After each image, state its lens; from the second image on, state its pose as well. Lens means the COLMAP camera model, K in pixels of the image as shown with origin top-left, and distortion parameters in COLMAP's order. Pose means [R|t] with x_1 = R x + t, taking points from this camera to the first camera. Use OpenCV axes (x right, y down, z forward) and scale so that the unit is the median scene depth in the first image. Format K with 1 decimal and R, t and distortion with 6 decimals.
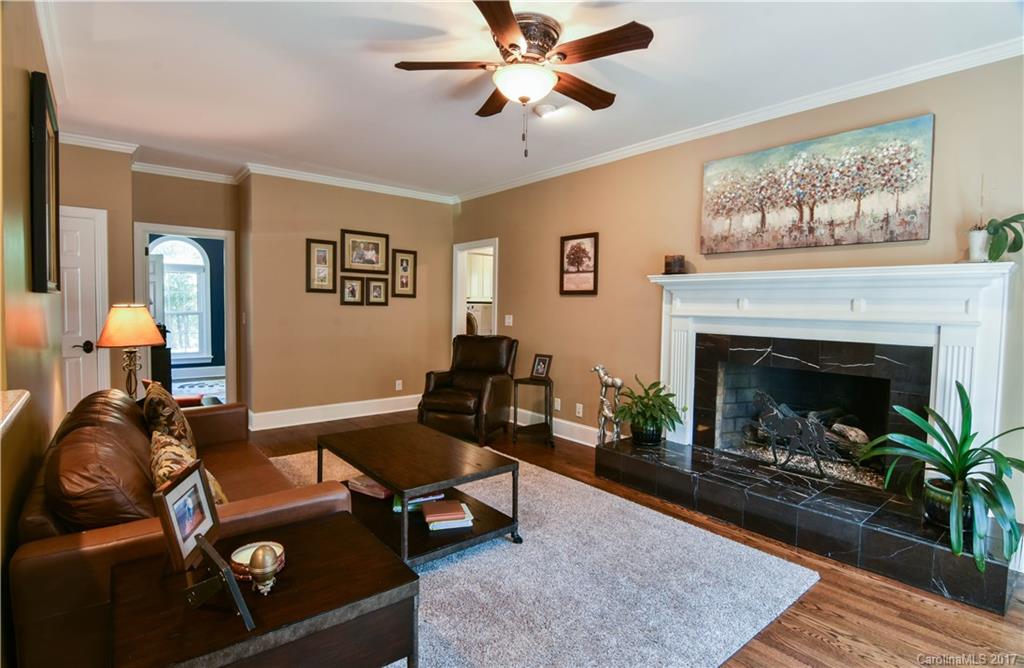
lens RADIAL K [[510.6, 0, 512.2], [0, 510.6, 326.0], [0, 0, 1]] dist [-0.004558, -0.000466]
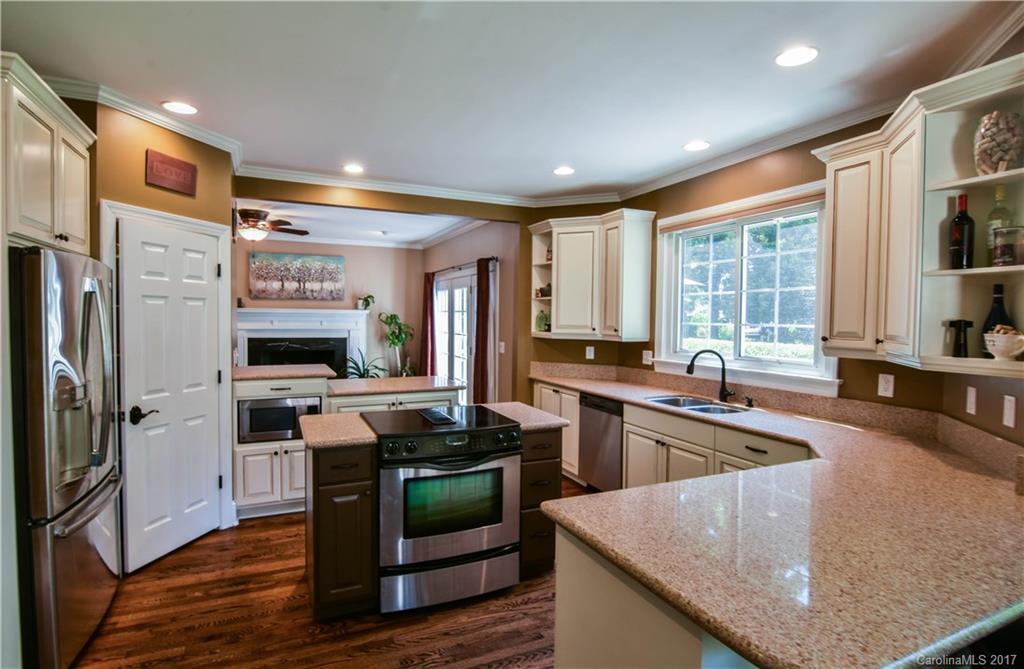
lens RADIAL K [[510.6, 0, 510.0], [0, 510.6, 336.5], [0, 0, 1]] dist [-0.004558, -0.000466]
pose [[0.246109, -0.037096, 0.968532, -1.552534], [0.040893, 0.998775, 0.027864, -0.005931], [-0.968379, 0.032749, 0.247324, -0.548827]]
